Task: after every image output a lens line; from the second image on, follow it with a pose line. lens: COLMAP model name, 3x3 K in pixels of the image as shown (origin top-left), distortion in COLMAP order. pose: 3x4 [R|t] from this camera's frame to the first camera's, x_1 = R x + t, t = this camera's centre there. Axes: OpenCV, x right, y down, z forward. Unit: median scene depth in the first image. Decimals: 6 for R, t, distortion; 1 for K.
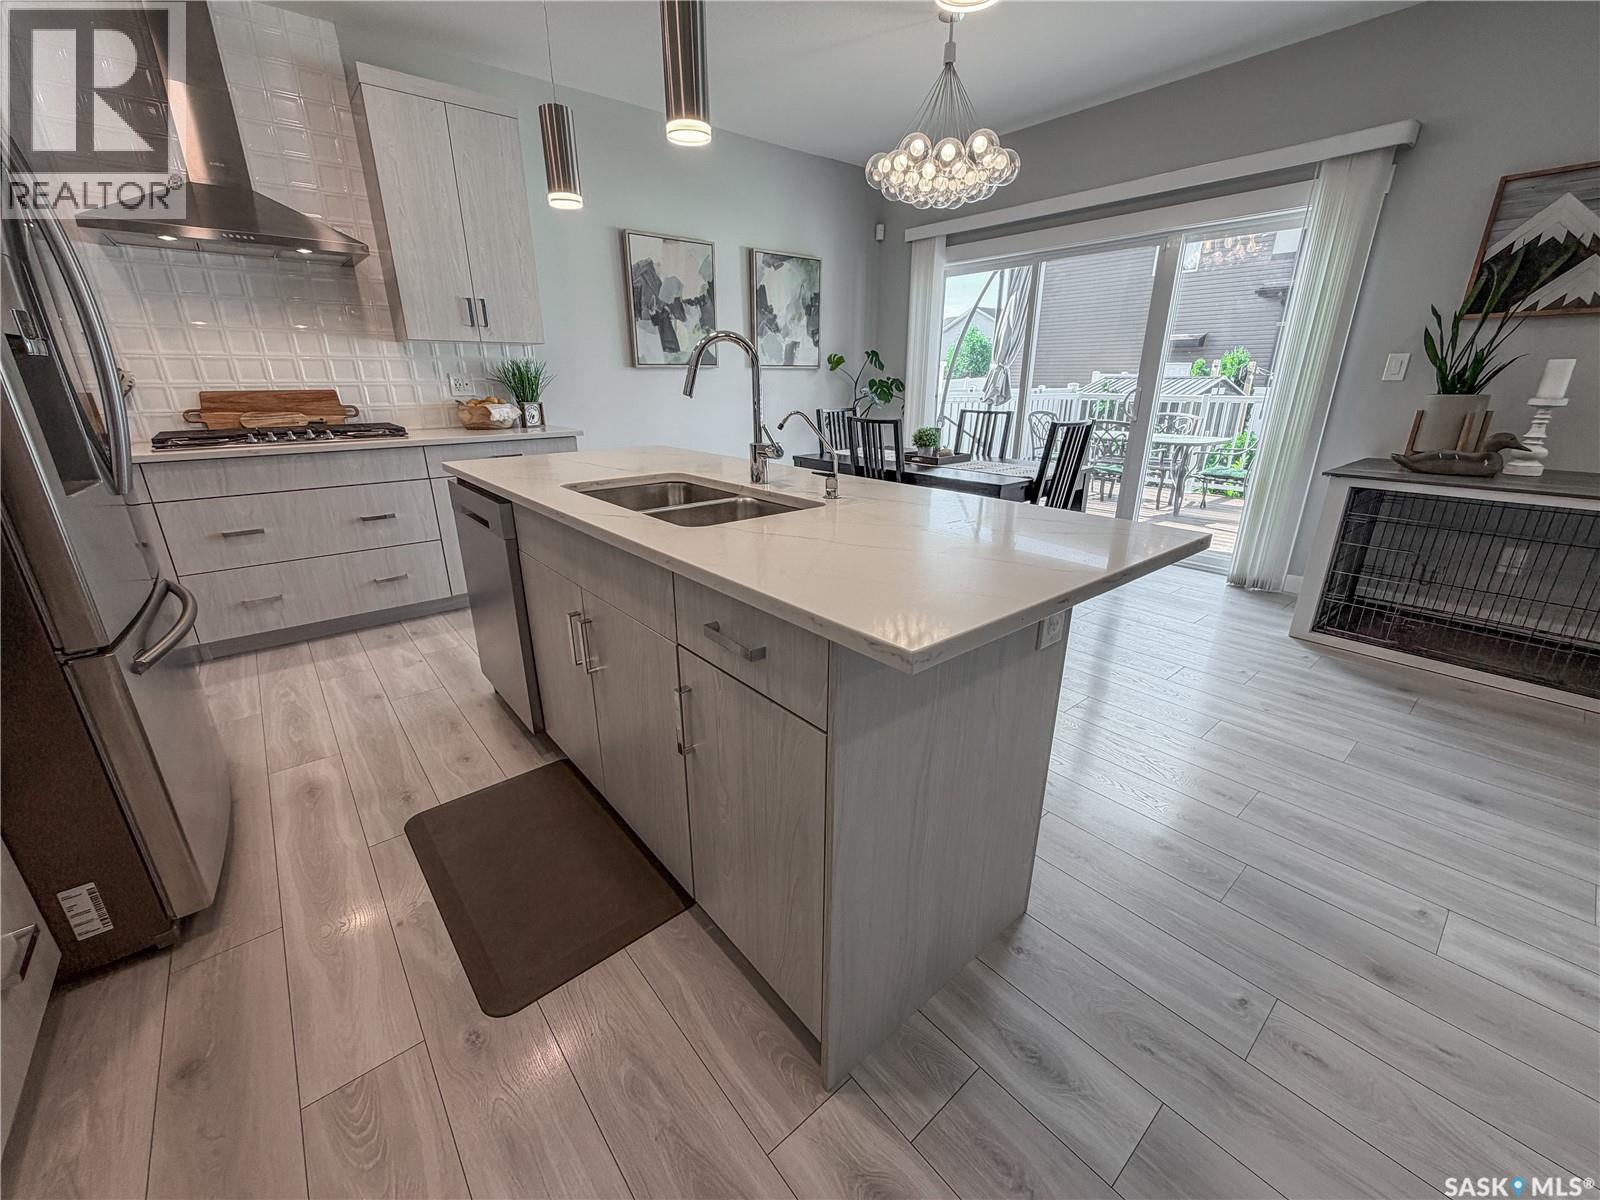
lens RADIAL K [[642.4, 0, 800.2], [0, 642.4, 600.0], [0, 0, 1]] dist [-0.000833, 0.000319]
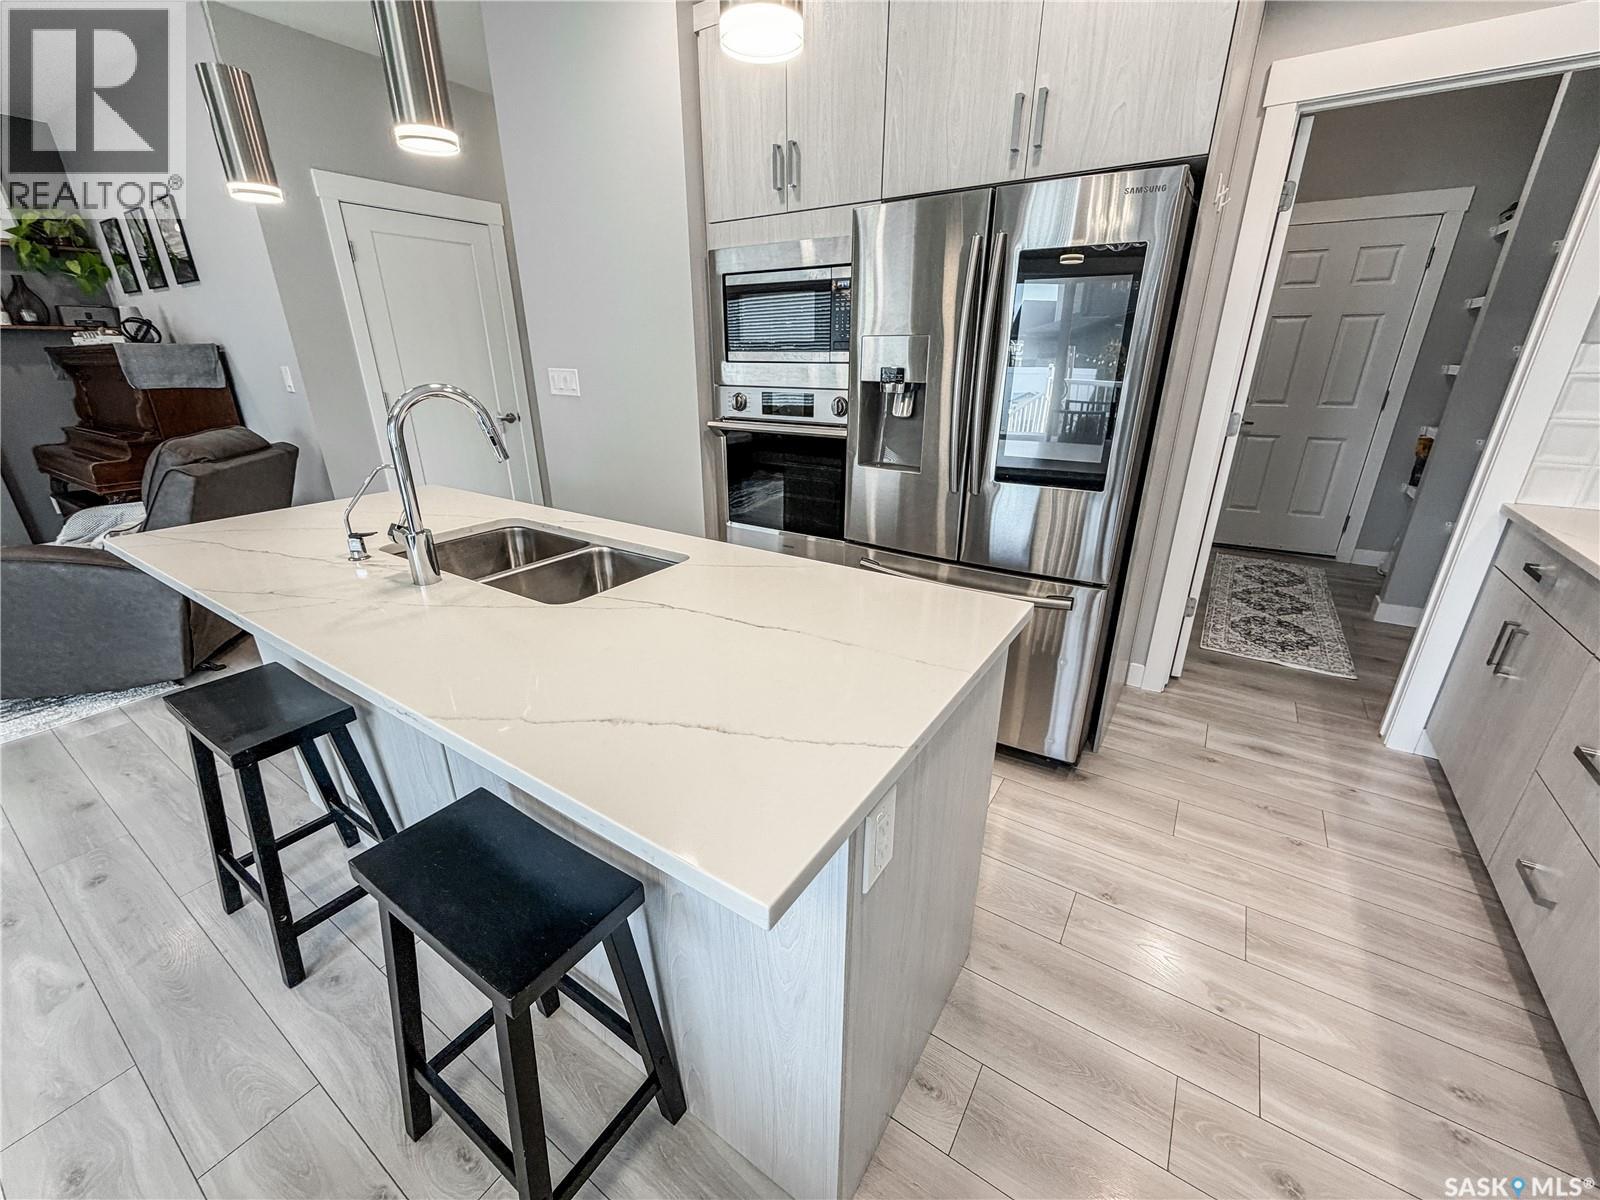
lens RADIAL K [[642.4, 0, 799.4], [0, 642.4, 601.1], [0, 0, 1]] dist [-0.000833, 0.000319]
pose [[-0.957540, 0.112002, -0.265655, -0.155495], [-0.088183, 0.763507, 0.639751, -0.379932], [0.274483, 0.636013, -0.721211, 0.925974]]
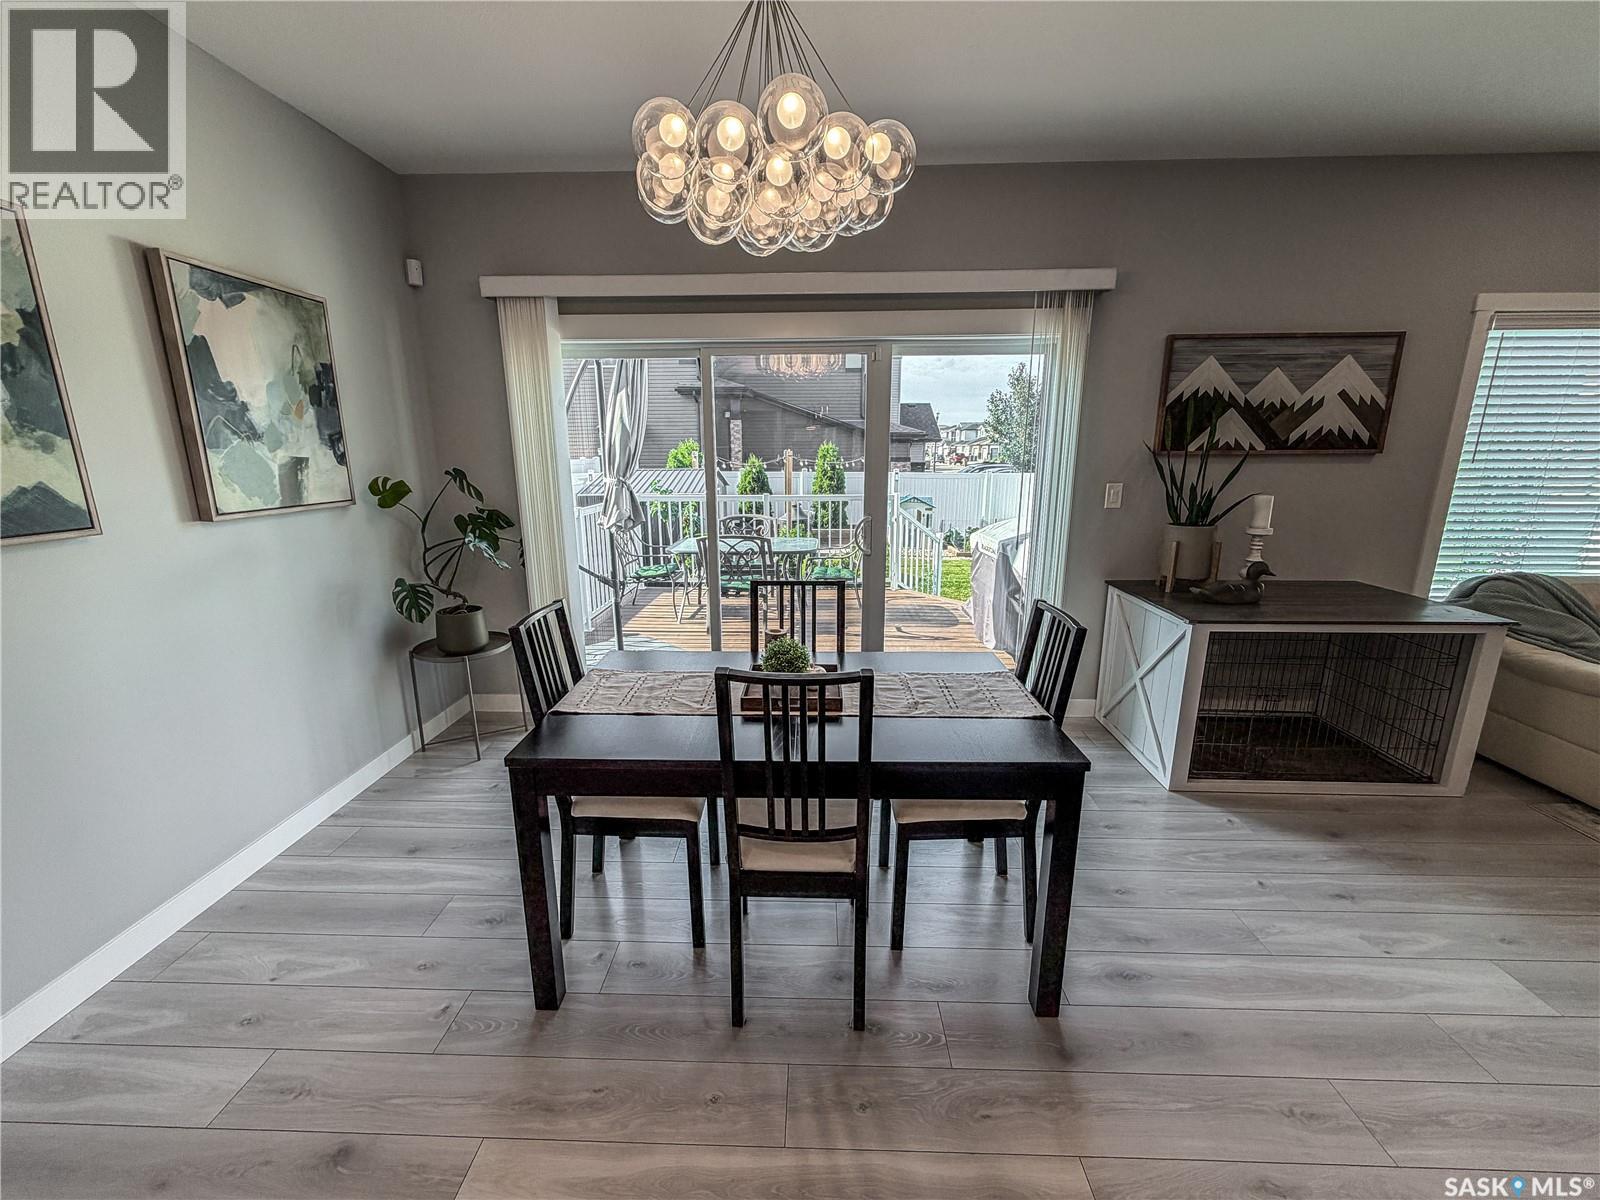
lens RADIAL K [[642.4, 0, 802.2], [0, 642.4, 603.5], [0, 0, 1]] dist [-0.000833, 0.000319]
pose [[0.665970, -0.173090, 0.725620, -0.192757], [0.248566, 0.968610, 0.002920, -0.315951], [-0.703349, 0.178420, 0.688089, 0.655347]]
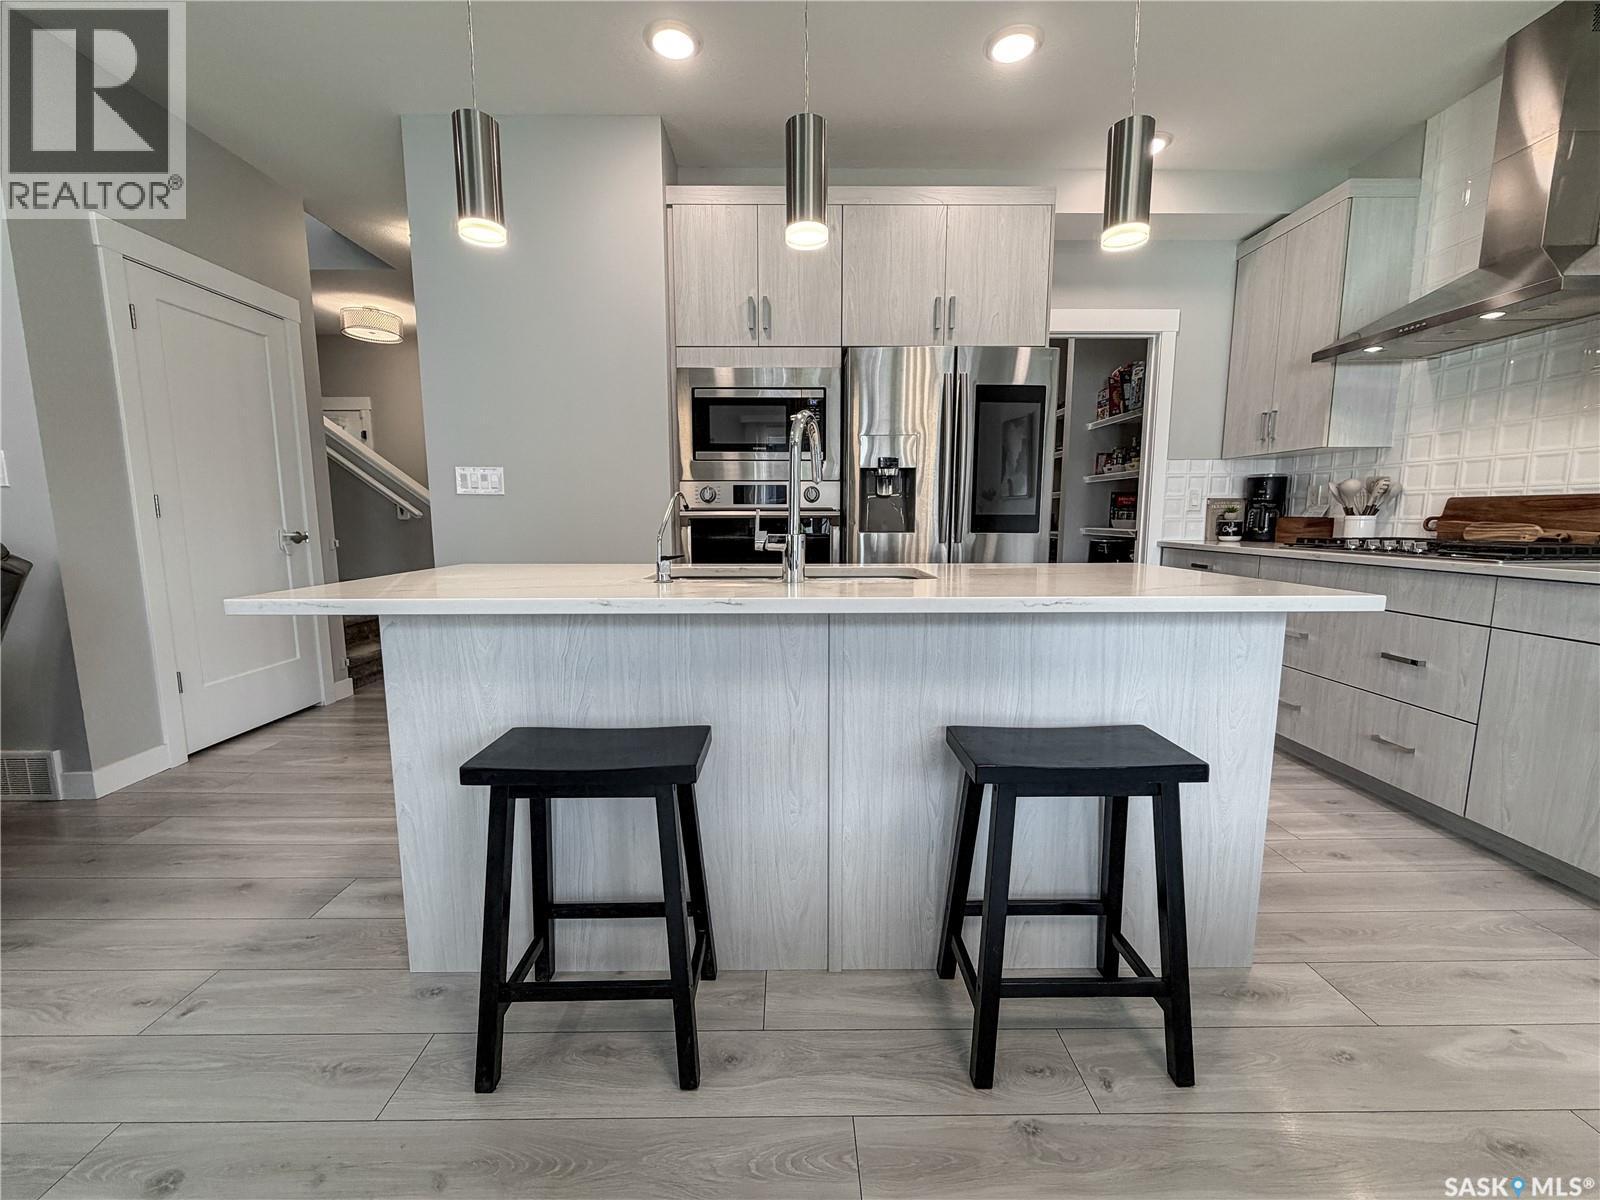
lens RADIAL K [[642.4, 0, 799.3], [0, 642.4, 598.5], [0, 0, 1]] dist [-0.000833, 0.000319]
pose [[-0.632781, 0.102320, -0.767541, 0.308086], [-0.251169, 0.910513, 0.328451, -0.240857], [0.732463, 0.400620, -0.550456, 0.810306]]
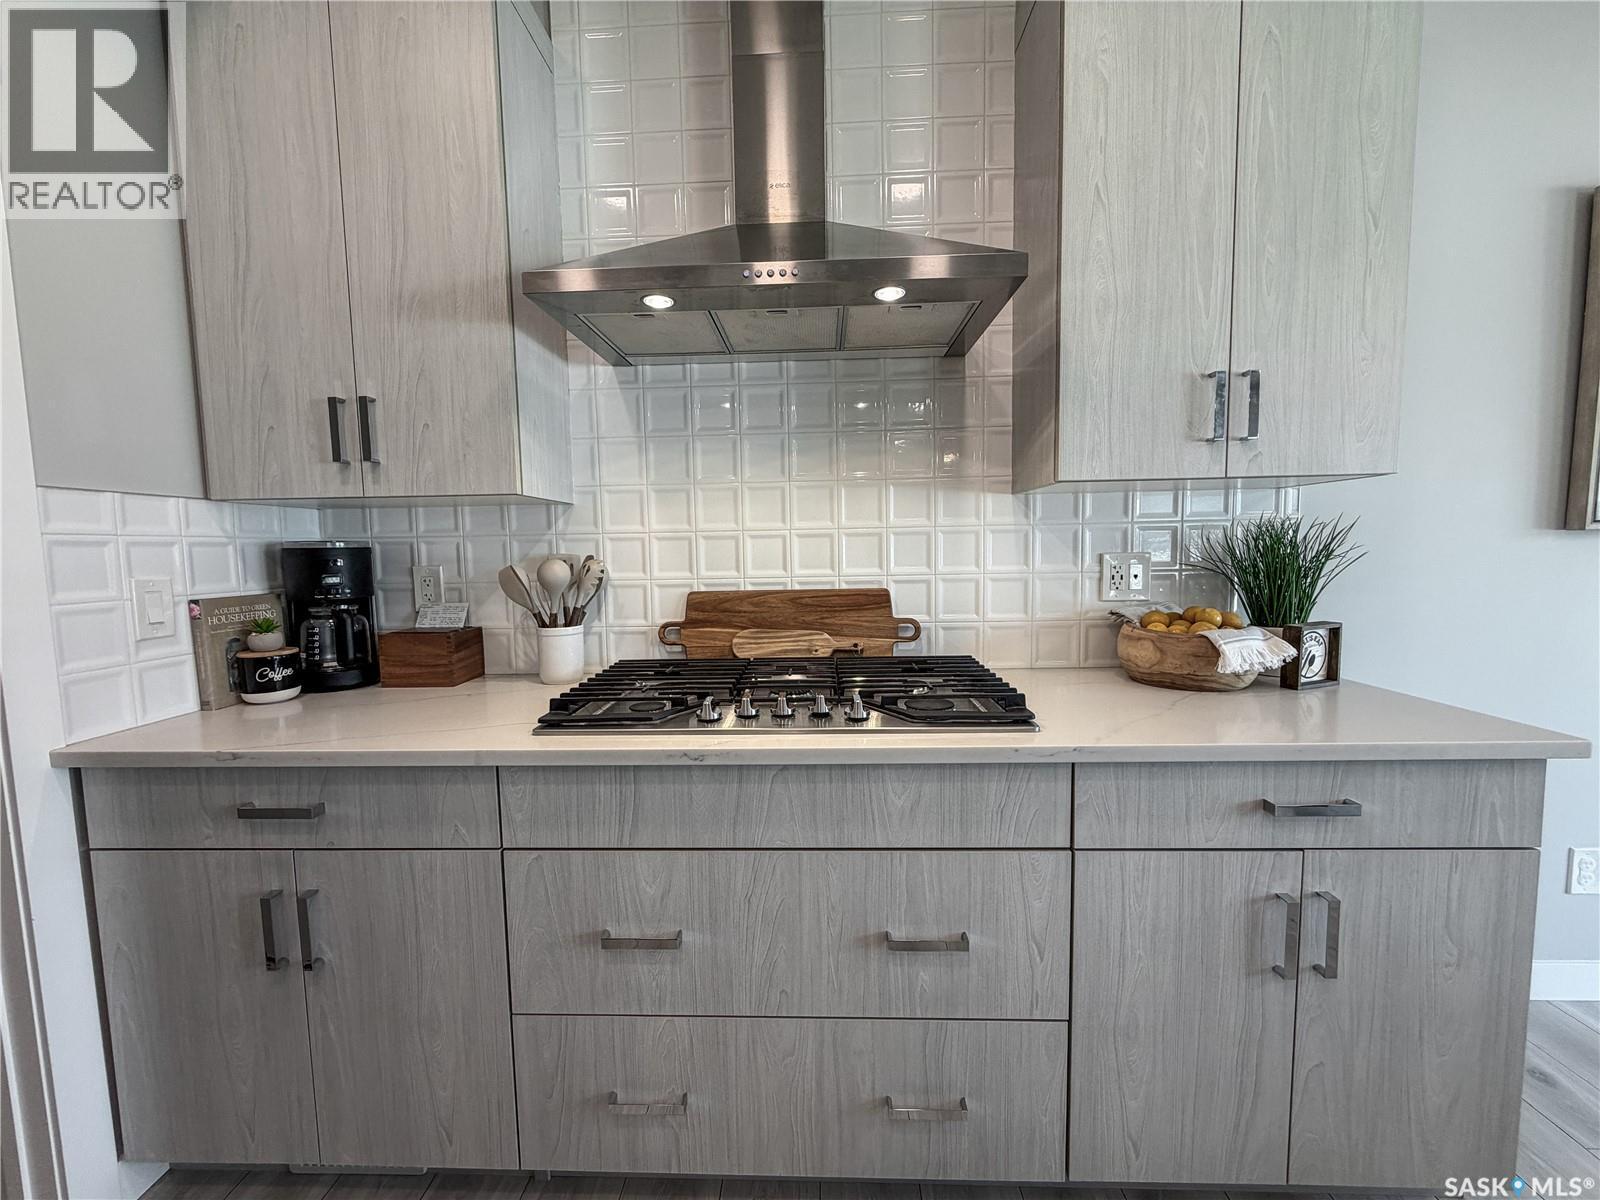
lens RADIAL K [[642.4, 0, 794.8], [0, 642.4, 601.2], [0, 0, 1]] dist [-0.000833, 0.000319]
pose [[0.740350, 0.043127, -0.670836, -0.444136], [-0.203901, 0.965331, -0.162970, -0.222775], [0.640551, 0.257440, 0.723477, 0.596139]]
